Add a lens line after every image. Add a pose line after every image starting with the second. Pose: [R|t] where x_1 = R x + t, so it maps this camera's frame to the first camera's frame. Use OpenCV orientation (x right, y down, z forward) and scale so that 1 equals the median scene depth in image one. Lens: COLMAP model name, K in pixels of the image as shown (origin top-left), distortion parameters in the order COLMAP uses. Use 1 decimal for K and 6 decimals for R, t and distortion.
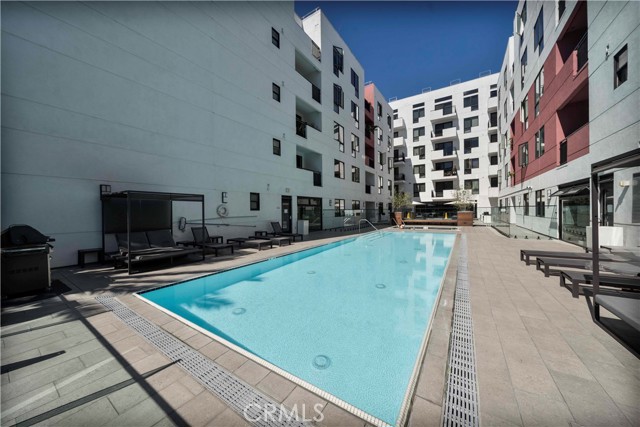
lens RADIAL K [[222.2, 0, 313.8], [0, 222.2, 212.4], [0, 0, 1]] dist [-0.006285, 0.000097]
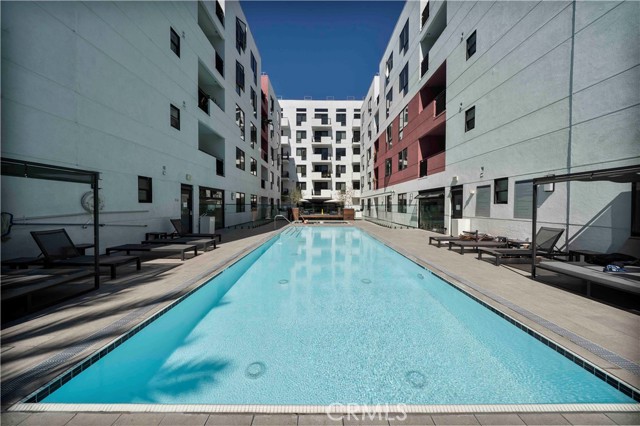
lens RADIAL K [[222.2, 0, 319.6], [0, 222.2, 211.5], [0, 0, 1]] dist [-0.006285, 0.000097]
pose [[0.826484, 0.004115, 0.562945, -0.163711], [-0.012586, 0.999858, 0.011169, 0.003133], [-0.562819, -0.016316, 0.826419, 0.106963]]
